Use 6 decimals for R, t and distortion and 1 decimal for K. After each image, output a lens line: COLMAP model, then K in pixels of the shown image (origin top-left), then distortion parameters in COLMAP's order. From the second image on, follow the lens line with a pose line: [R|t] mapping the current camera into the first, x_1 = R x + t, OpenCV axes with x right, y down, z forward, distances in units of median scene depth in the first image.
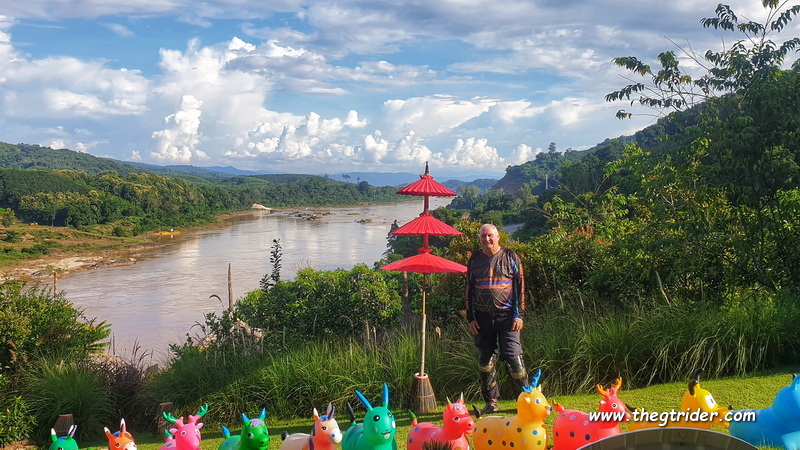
lens RADIAL K [[617.8, 0, 400.2], [0, 617.8, 225.1], [0, 0, 1]] dist [0.002076, 0.001431]
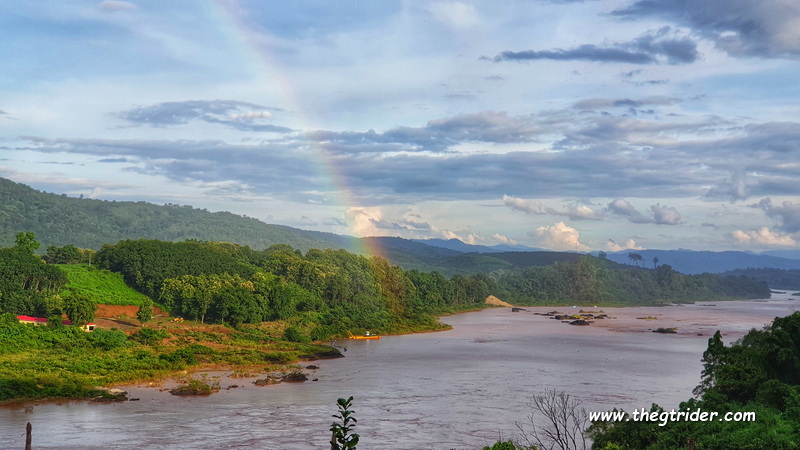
lens RADIAL K [[1200.6, 0, 398.9], [0, 1200.6, 227.6], [0, 0, 1]] dist [0.080419, 0.000000]
pose [[0.964755, 0.009313, -0.262983, 0.000964], [-0.032797, 0.995837, -0.085050, 0.002752], [0.261096, 0.090678, 0.961044, -0.240315]]
